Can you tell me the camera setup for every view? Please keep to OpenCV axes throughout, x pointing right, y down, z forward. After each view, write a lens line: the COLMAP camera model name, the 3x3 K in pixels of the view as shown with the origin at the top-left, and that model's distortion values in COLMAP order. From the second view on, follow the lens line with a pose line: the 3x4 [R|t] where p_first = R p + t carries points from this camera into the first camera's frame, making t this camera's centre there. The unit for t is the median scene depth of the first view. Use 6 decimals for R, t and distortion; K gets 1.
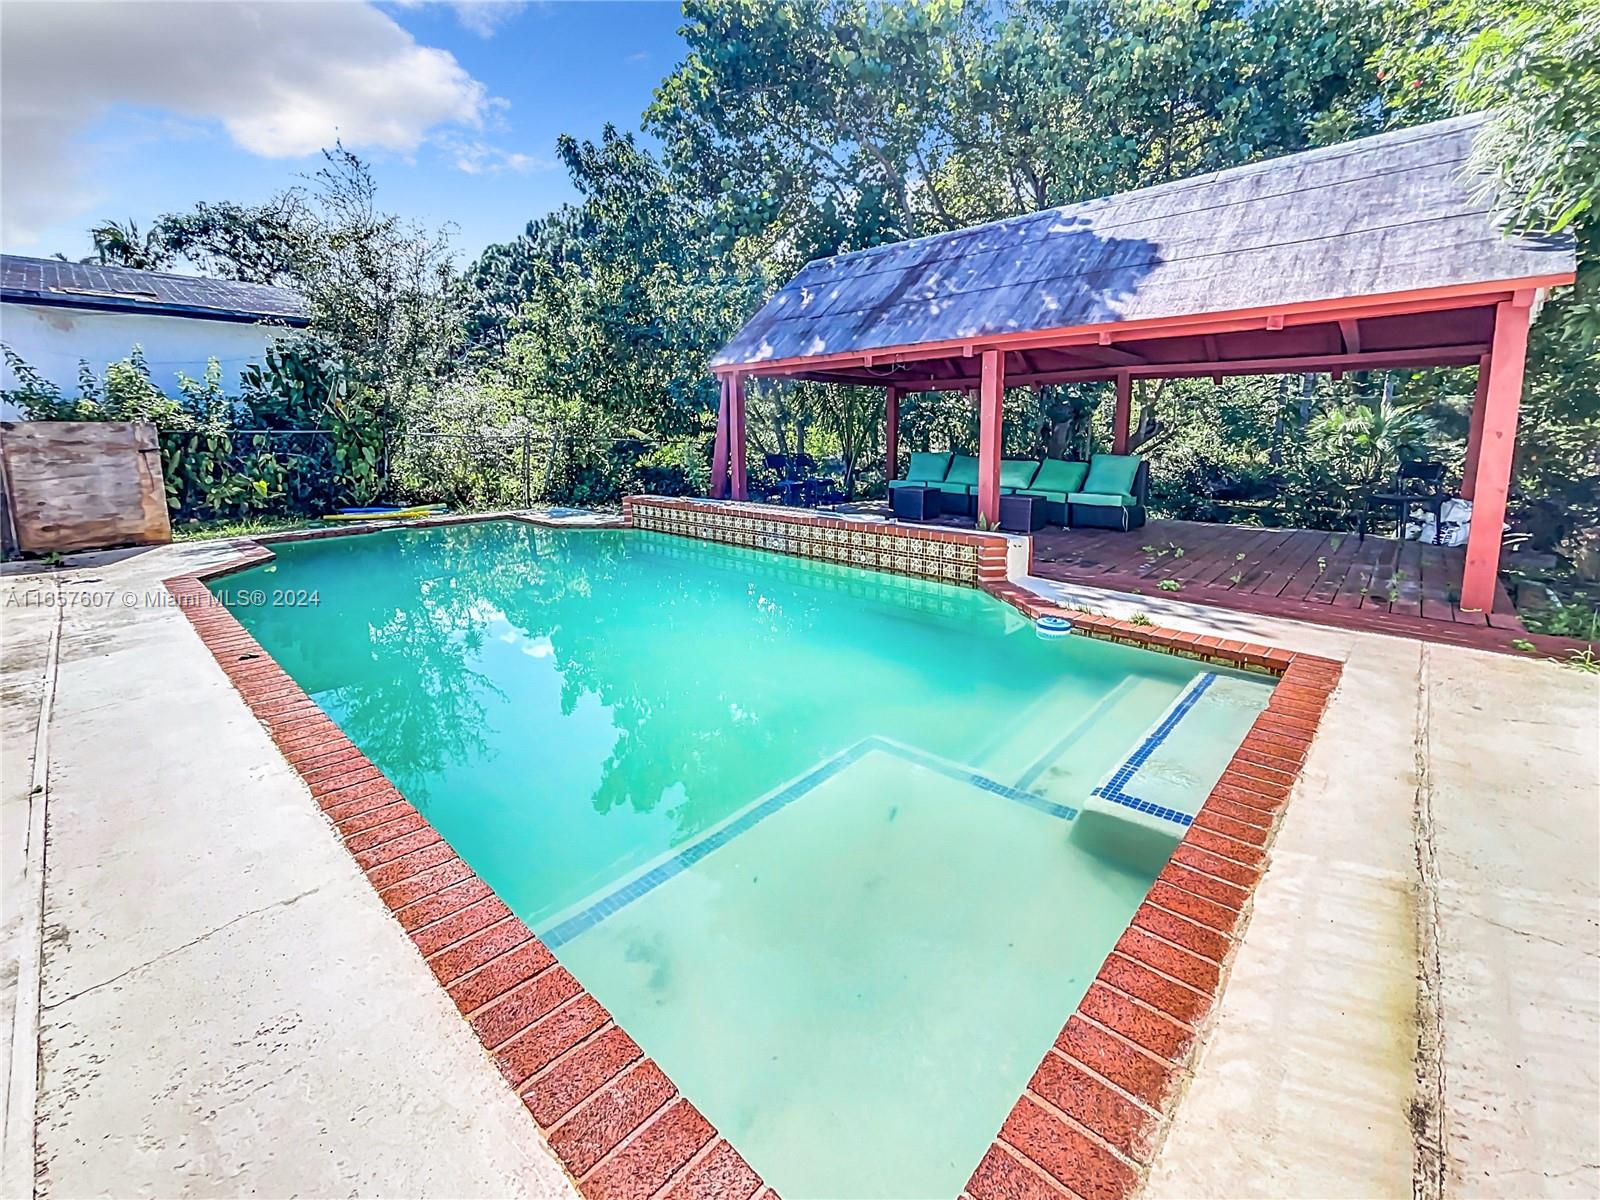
lens RADIAL K [[652.4, 0, 792.1], [0, 652.4, 589.1], [0, 0, 1]] dist [-0.009291, 0.002556]
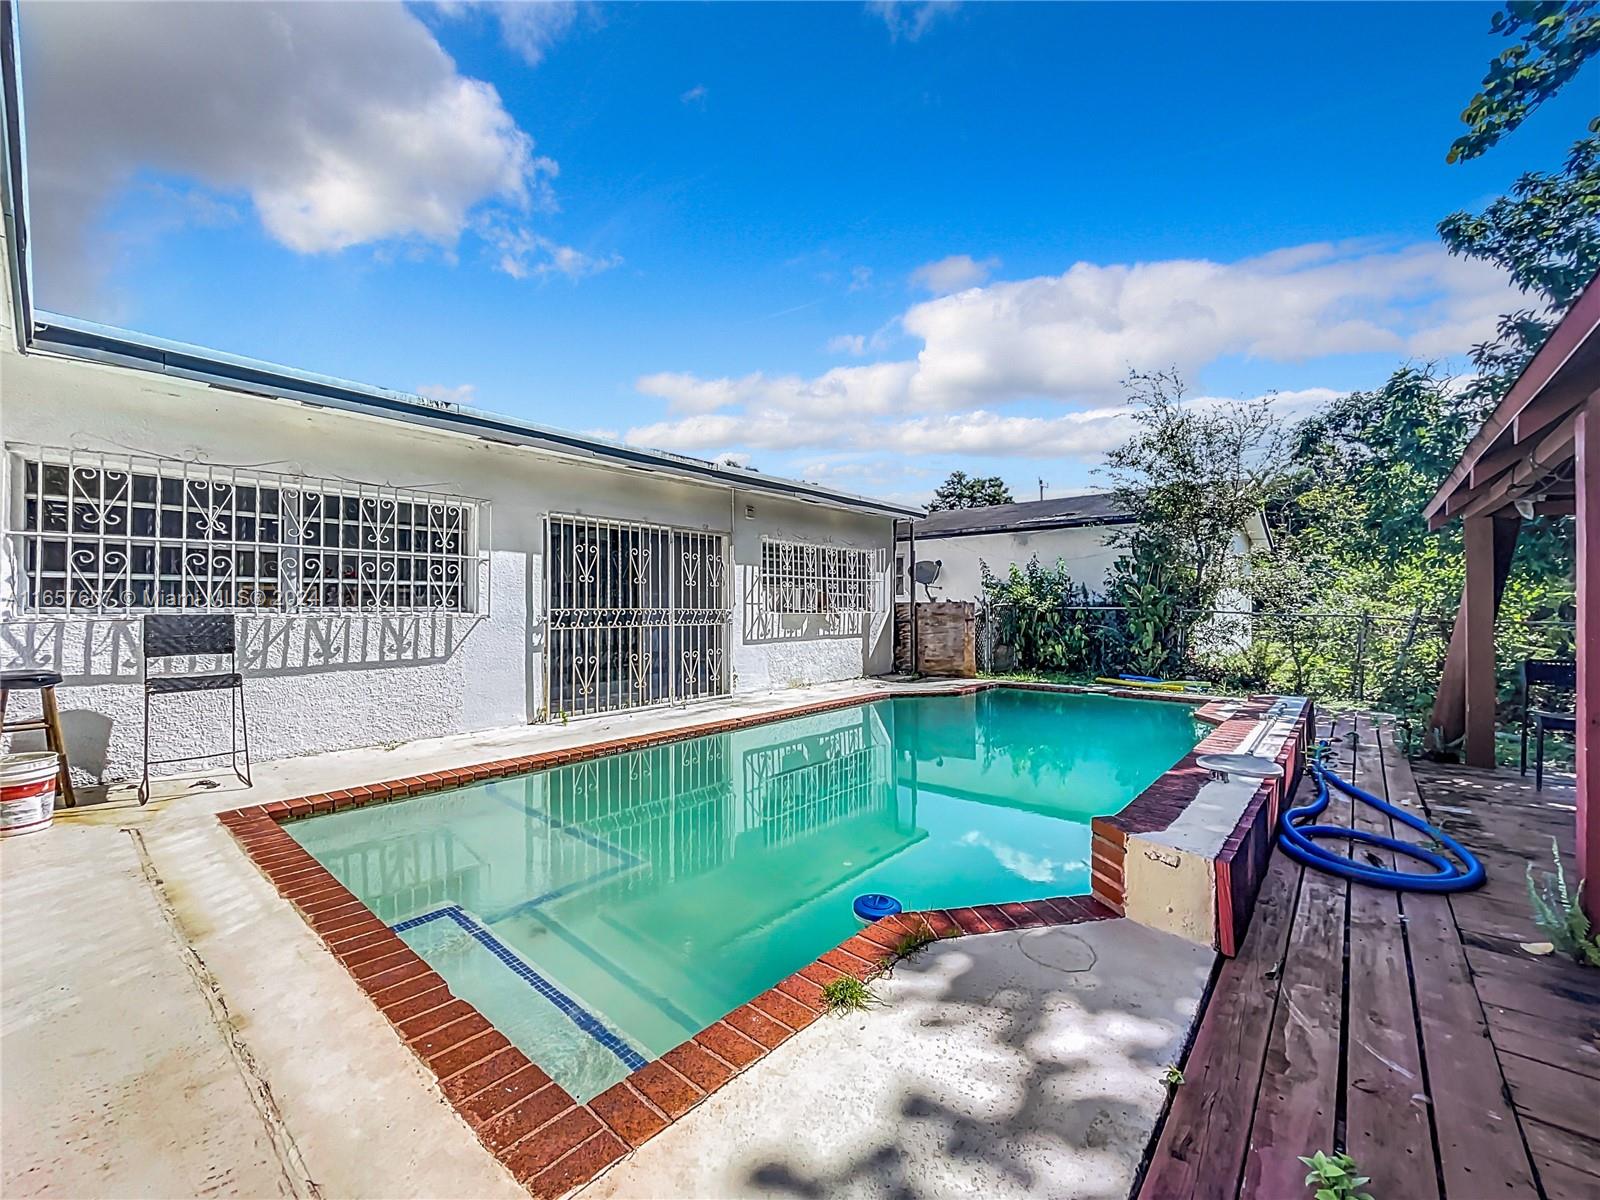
lens RADIAL K [[652.4, 0, 792.8], [0, 652.4, 605.9], [0, 0, 1]] dist [-0.009291, 0.002556]
pose [[0.057063, -0.001474, -0.998369, 0.608149], [-0.236000, 0.971639, -0.014924, -0.125317], [0.970076, 0.236466, 0.055097, 0.504810]]
